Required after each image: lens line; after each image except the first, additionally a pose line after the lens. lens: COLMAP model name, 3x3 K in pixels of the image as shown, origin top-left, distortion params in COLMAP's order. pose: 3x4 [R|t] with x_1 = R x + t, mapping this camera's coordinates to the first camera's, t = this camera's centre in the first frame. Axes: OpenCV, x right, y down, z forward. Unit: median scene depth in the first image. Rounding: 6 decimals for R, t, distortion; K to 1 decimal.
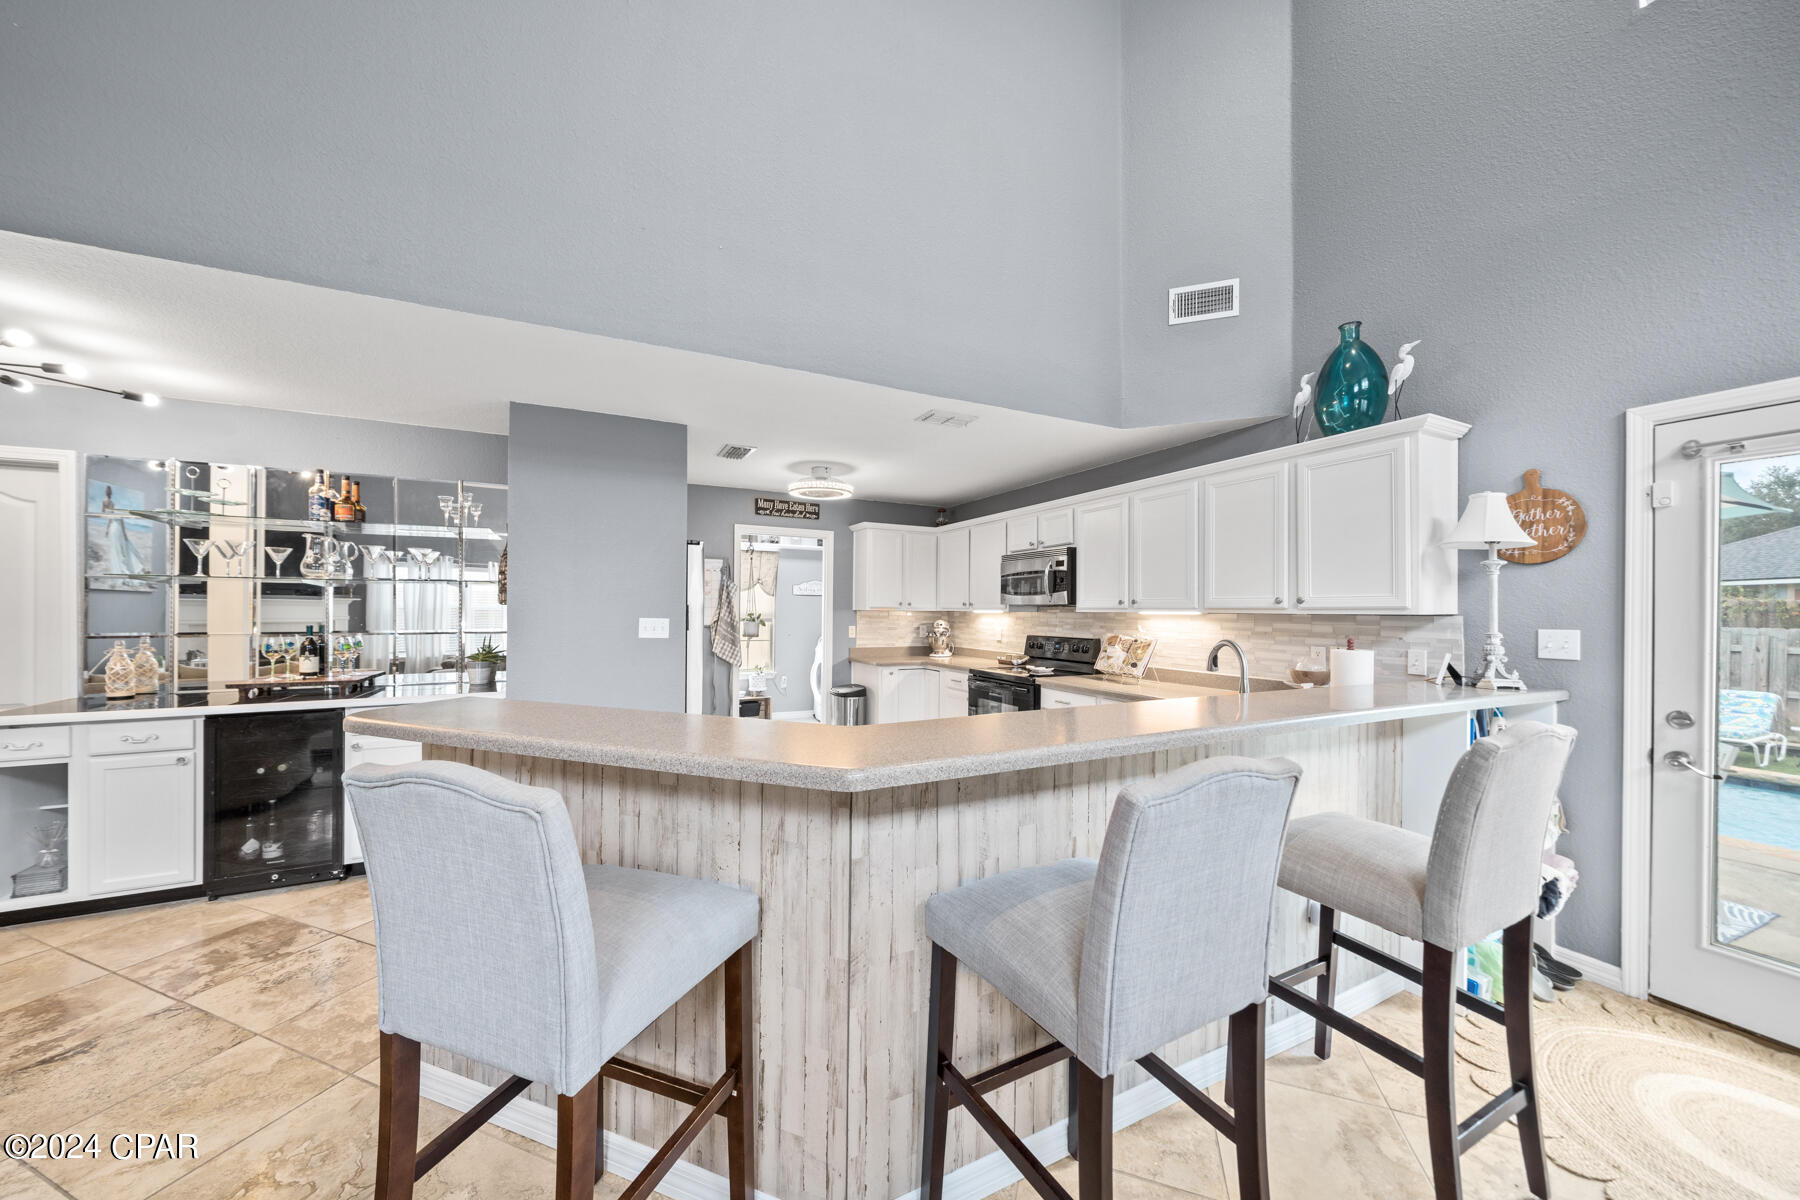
lens RADIAL K [[636.2, 0, 885.0], [0, 636.2, 599.1], [0, 0, 1]] dist [-0.005429, 0.000121]
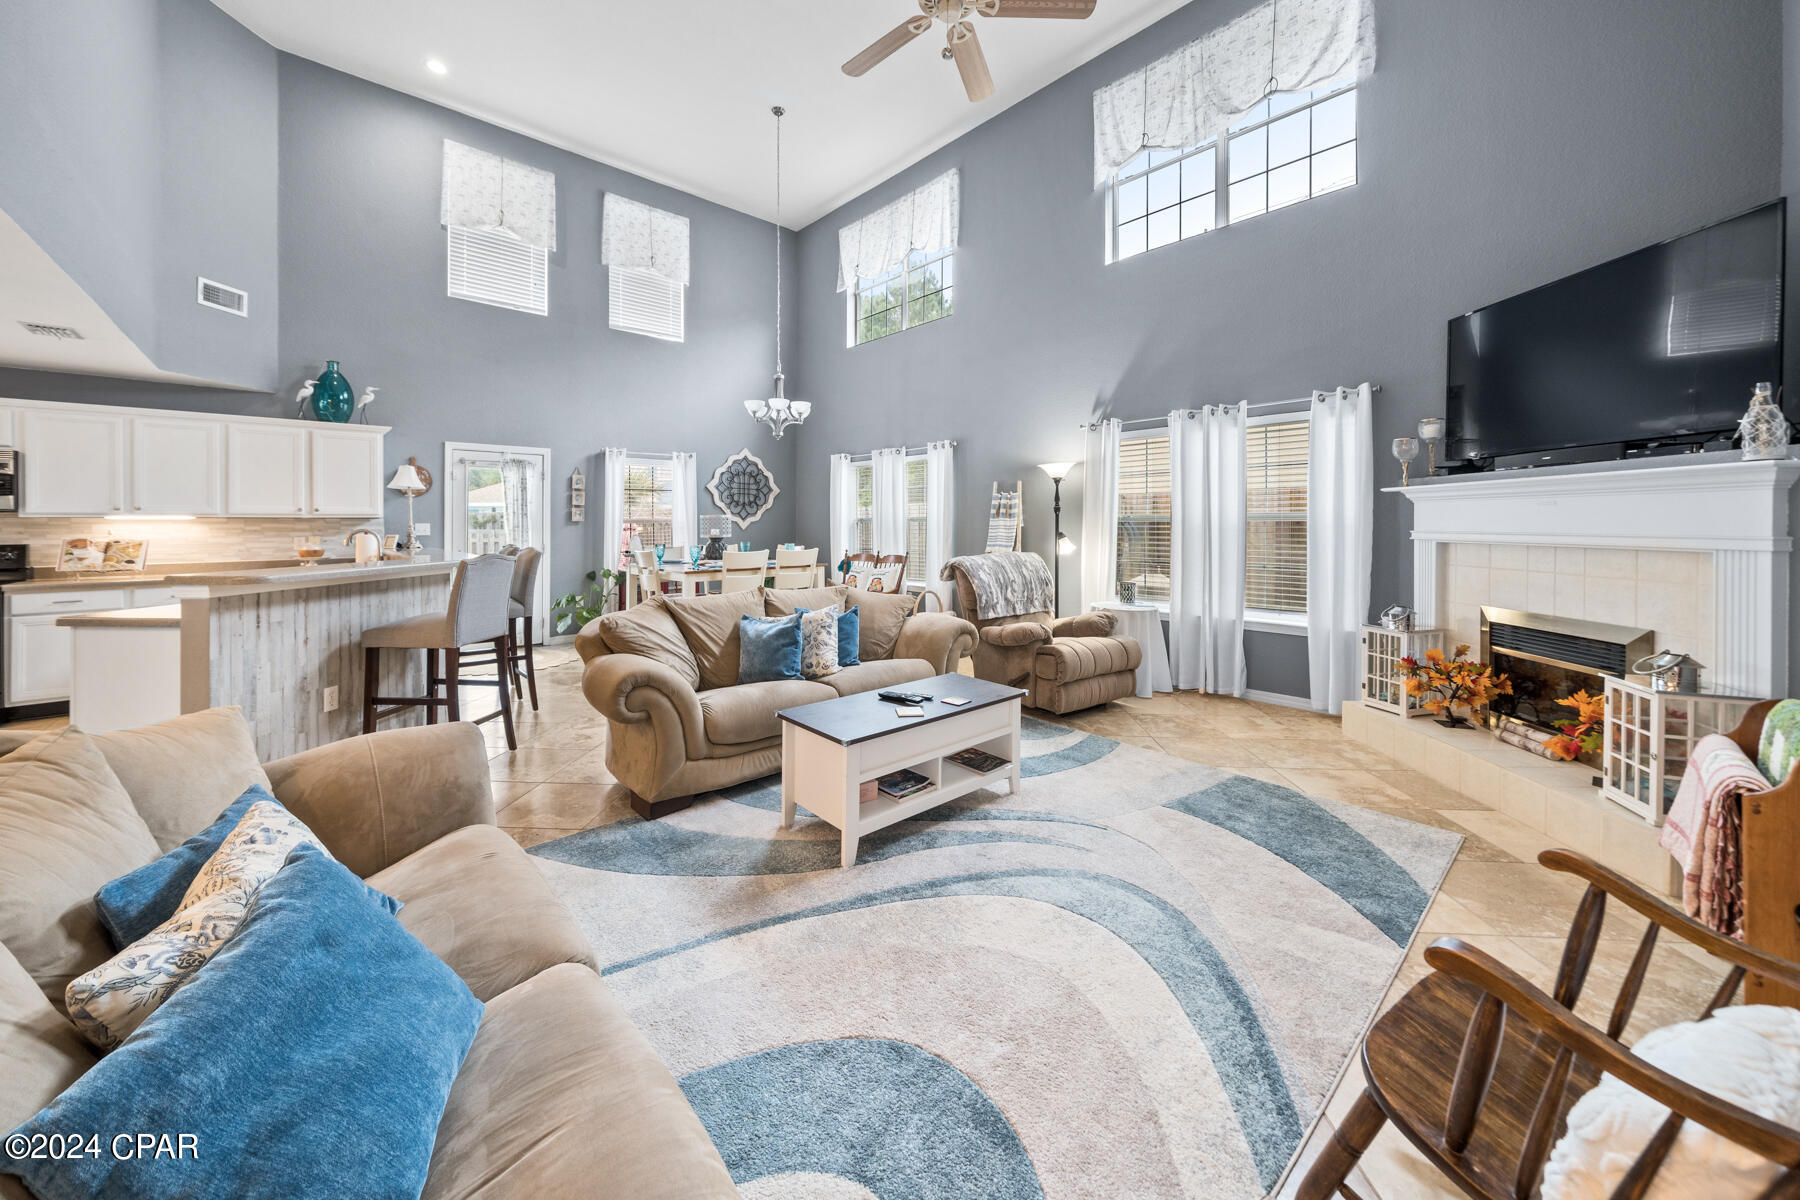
lens RADIAL K [[636.2, 0, 875.3], [0, 636.2, 524.4], [0, 0, 1]] dist [-0.005429, 0.000121]
pose [[-0.267616, -0.004731, 0.963514, -1.315377], [-0.010553, 0.999942, 0.001979, 0.020106], [-0.963468, -0.009639, -0.267650, -0.028943]]
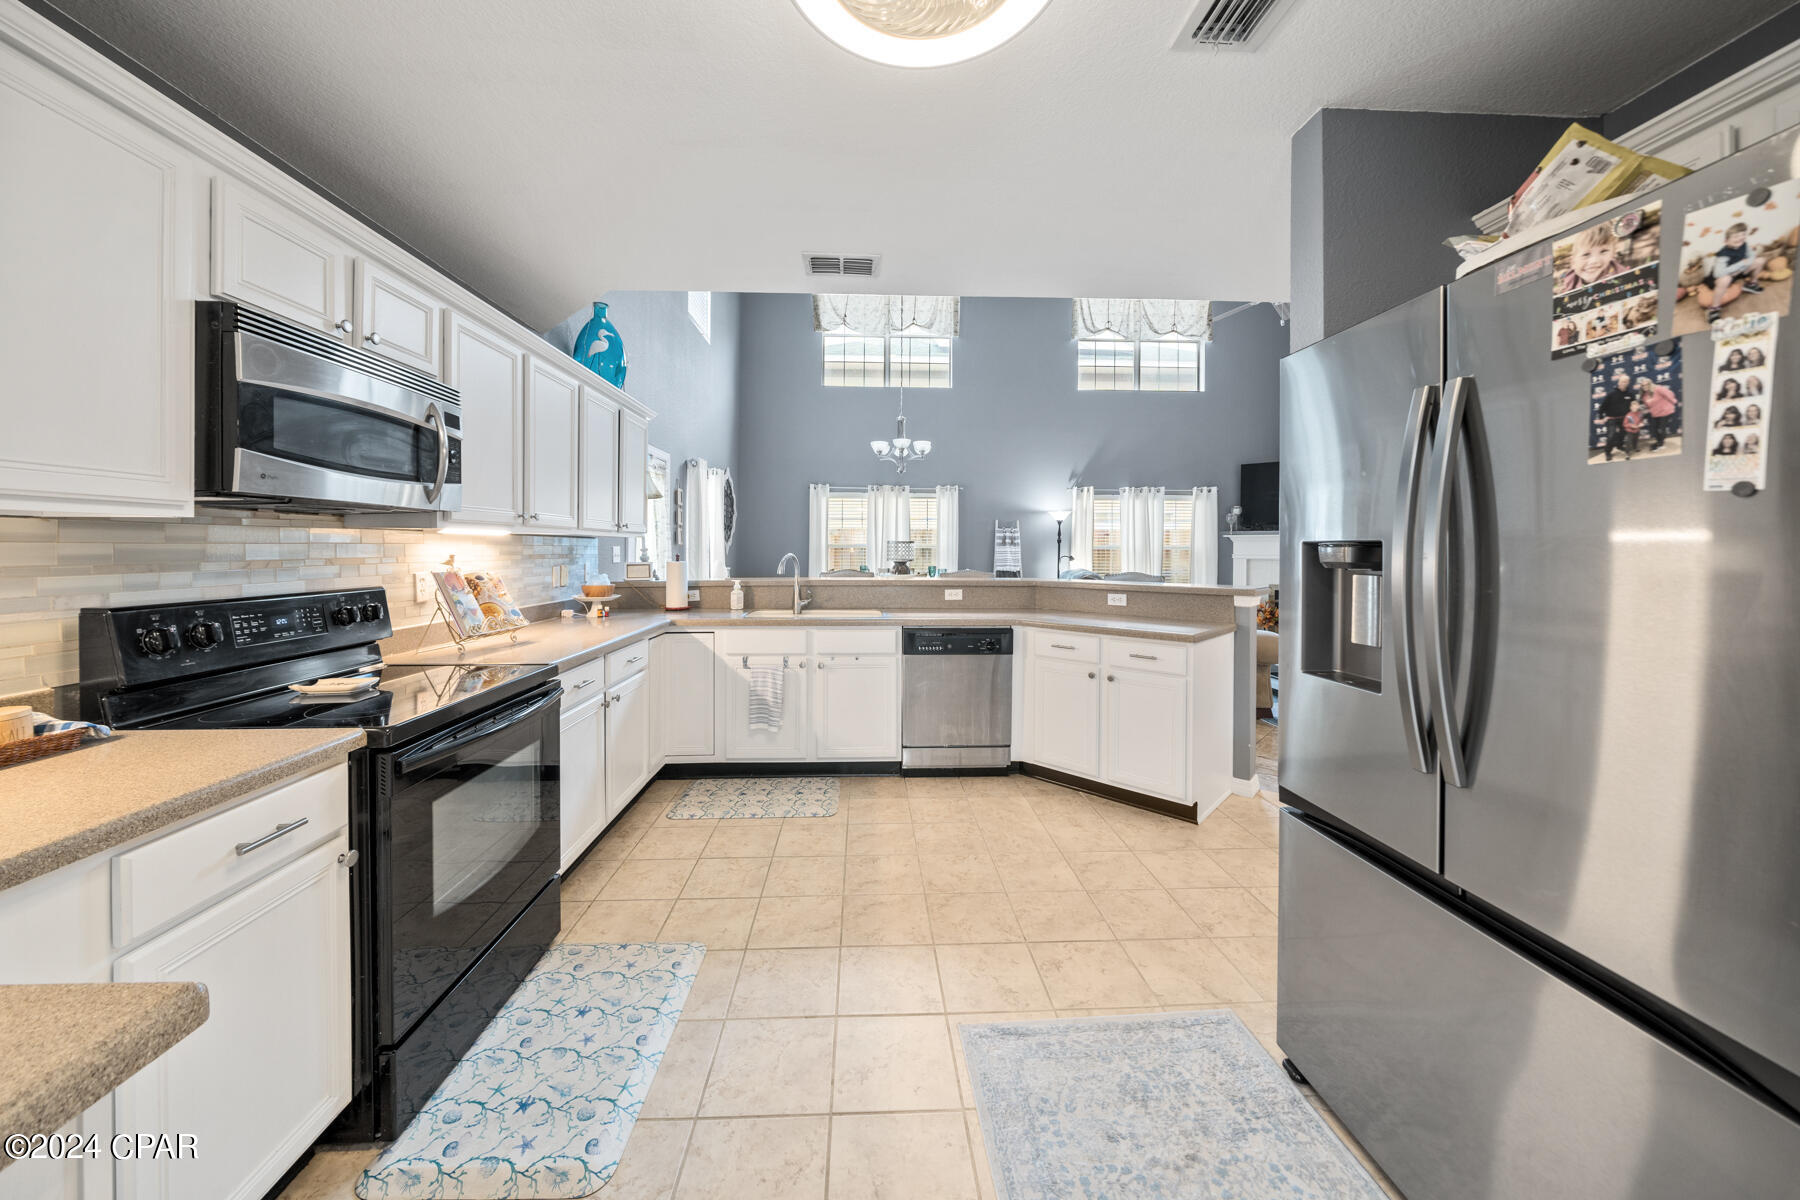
lens RADIAL K [[636.2, 0, 869.1], [0, 636.2, 550.7], [0, 0, 1]] dist [-0.005429, 0.000121]
pose [[-0.904043, -0.010403, 0.427315, -0.254457], [-0.014624, 0.999871, -0.006597, 0.045986], [-0.427191, -0.012213, -0.904079, 1.697081]]
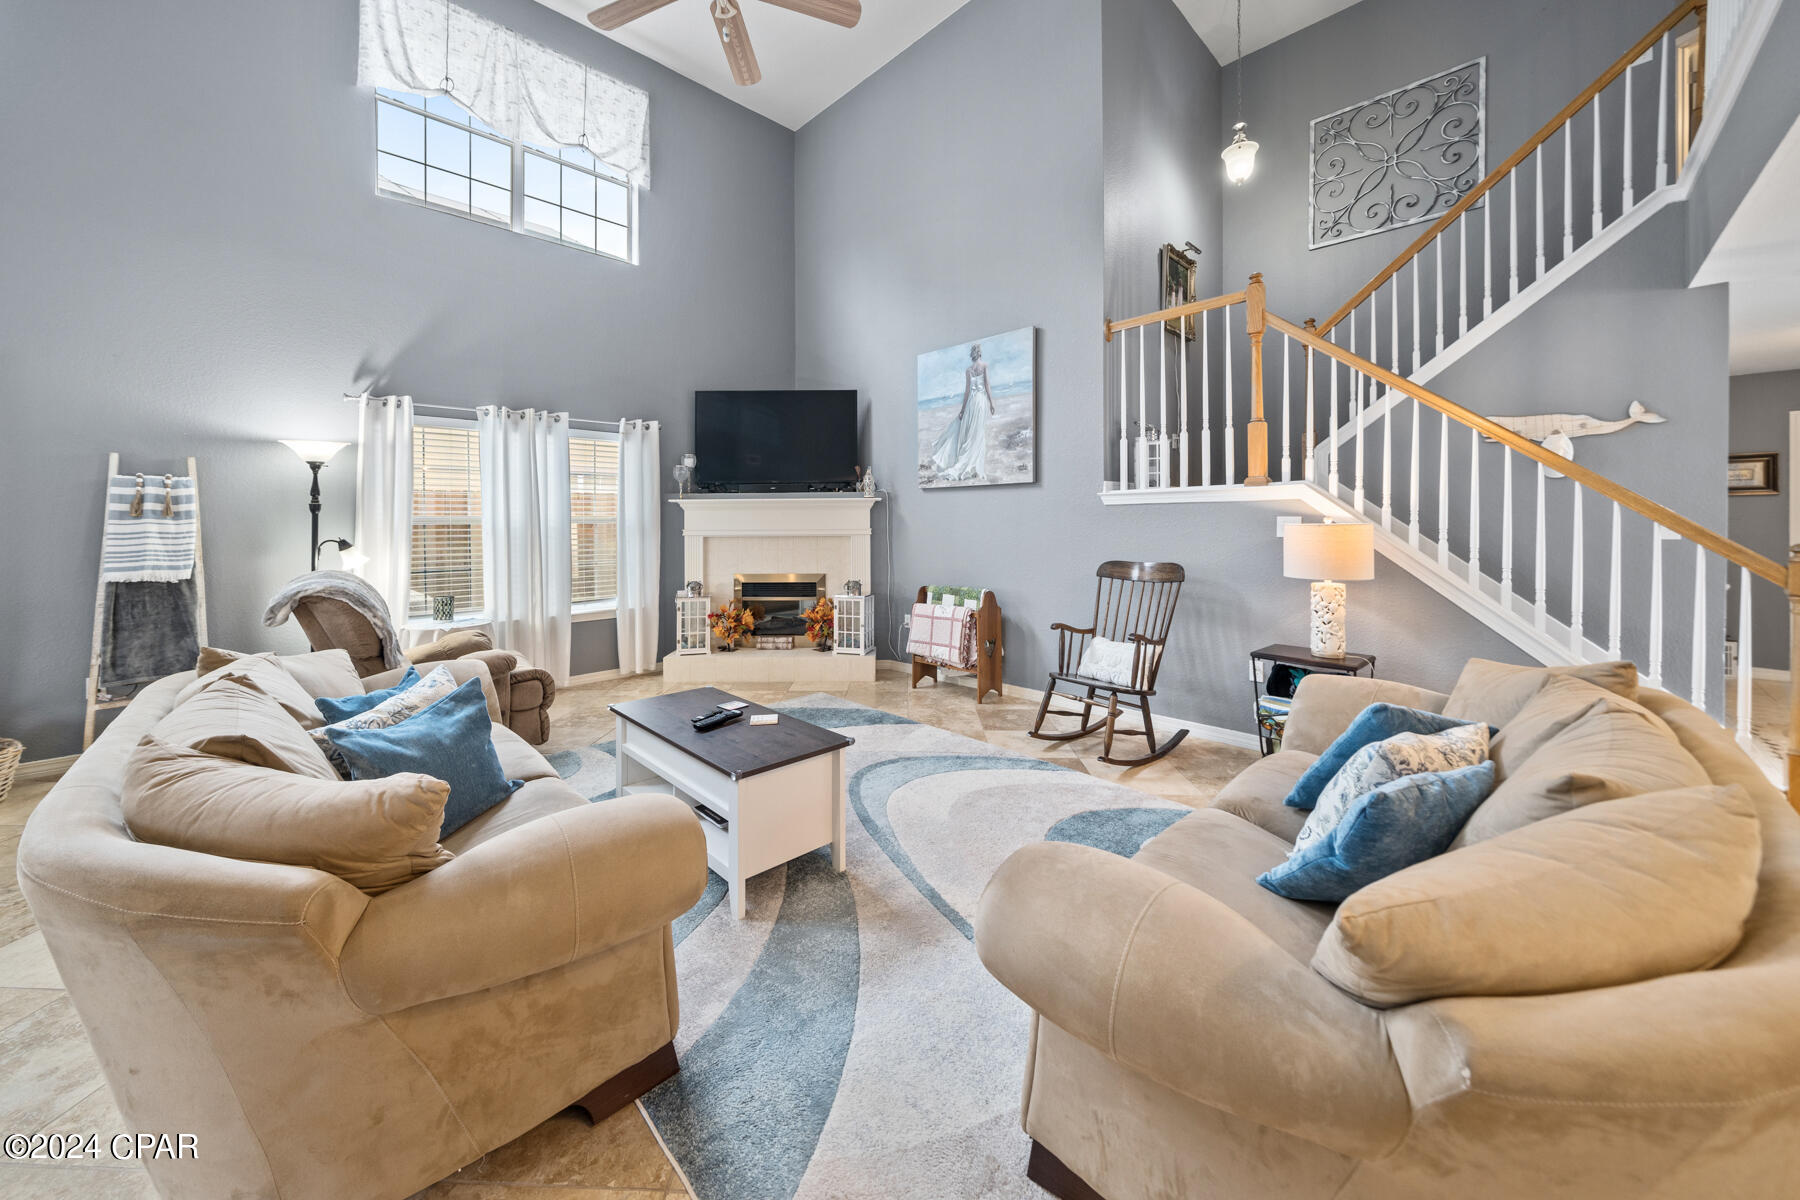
lens RADIAL K [[636.2, 0, 891.9], [0, 636.2, 527.0], [0, 0, 1]] dist [-0.005429, 0.000121]
pose [[-0.950252, 0.005041, -0.311441, -0.484612], [0.006855, 0.999965, -0.004732, 0.027732], [0.311406, -0.006631, -0.950254, 0.481652]]
